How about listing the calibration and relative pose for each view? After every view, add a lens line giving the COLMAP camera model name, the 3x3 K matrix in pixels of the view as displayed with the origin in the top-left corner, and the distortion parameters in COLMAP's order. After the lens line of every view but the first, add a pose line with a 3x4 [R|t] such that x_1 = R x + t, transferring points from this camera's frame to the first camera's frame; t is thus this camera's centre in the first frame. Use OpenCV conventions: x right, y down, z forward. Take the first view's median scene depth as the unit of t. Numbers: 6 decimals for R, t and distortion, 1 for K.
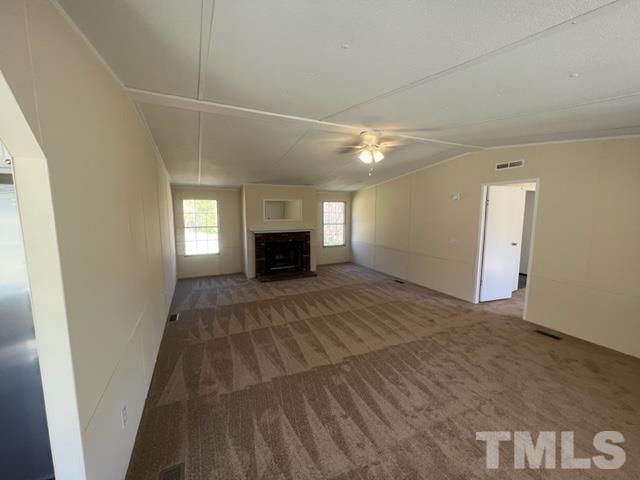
lens RADIAL K [[257.3, 0, 320.0], [0, 257.3, 240.0], [0, 0, 1]] dist [-0.000838, -0.000539]
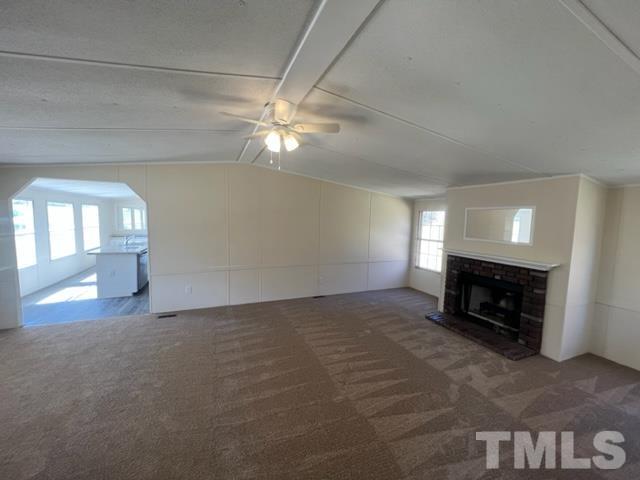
lens RADIAL K [[257.3, 0, 320.0], [0, 257.3, 240.0], [0, 0, 1]] dist [-0.000838, -0.000539]
pose [[-0.067360, 0.083345, -0.994241, 0.499620], [-0.138261, 0.986111, 0.092031, -0.082728], [0.988102, 0.143664, -0.054901, 0.656236]]
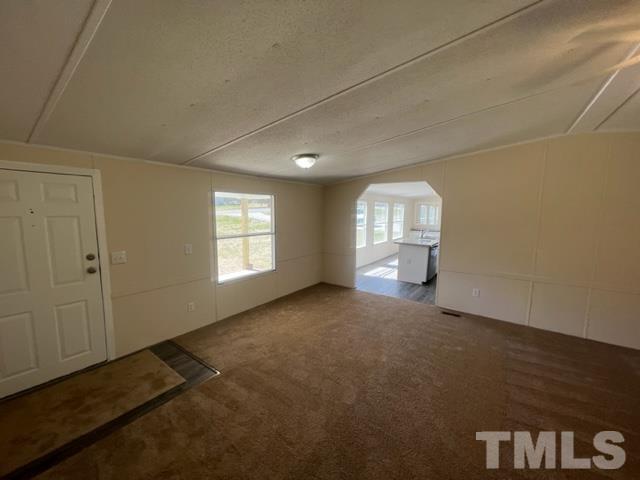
lens RADIAL K [[257.3, 0, 320.0], [0, 257.3, 240.0], [0, 0, 1]] dist [-0.000838, -0.000539]
pose [[-0.886349, 0.045942, -0.460732, 0.475356], [-0.063589, 0.973559, 0.219409, -0.078360], [0.458630, 0.223770, -0.859992, 0.632352]]
